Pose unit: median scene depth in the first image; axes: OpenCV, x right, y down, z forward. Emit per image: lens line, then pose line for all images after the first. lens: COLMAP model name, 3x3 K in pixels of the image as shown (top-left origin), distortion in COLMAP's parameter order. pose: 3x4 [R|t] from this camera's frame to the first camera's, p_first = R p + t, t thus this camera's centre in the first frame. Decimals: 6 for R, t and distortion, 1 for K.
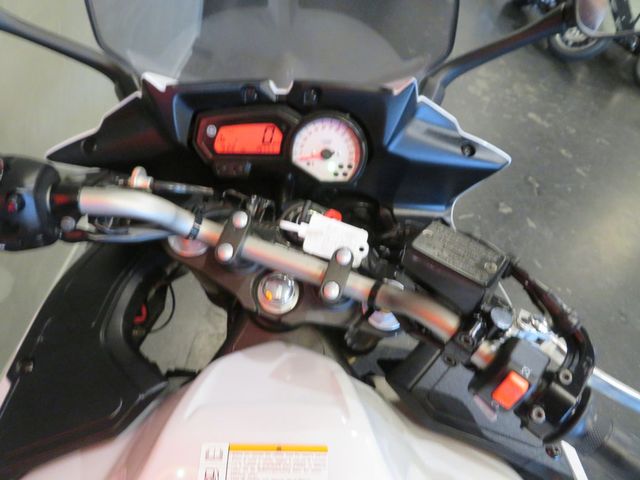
lens RADIAL K [[455.7, 0, 317.4], [0, 455.7, 235.8], [0, 0, 1]] dist [-0.017932, 0.013239]
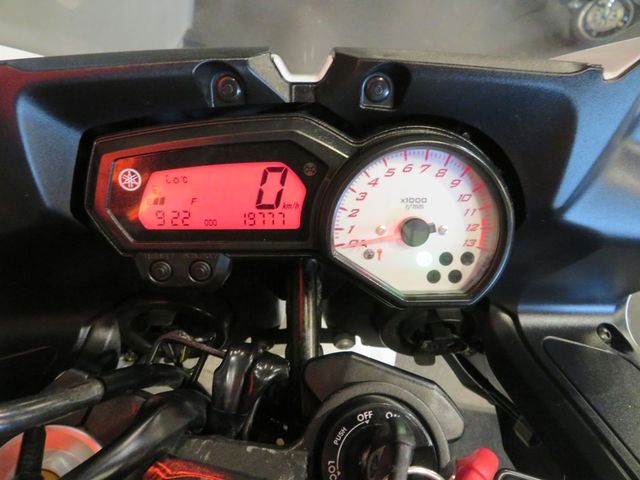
lens RADIAL K [[455.7, 0, 323.2], [0, 455.7, 244.2], [0, 0, 1]] dist [-0.017932, 0.013239]
pose [[0.999932, -0.007874, -0.008549, -0.058450], [0.007951, 0.999928, 0.008957, -0.173162], [0.008478, -0.009025, 0.999923, 0.591828]]
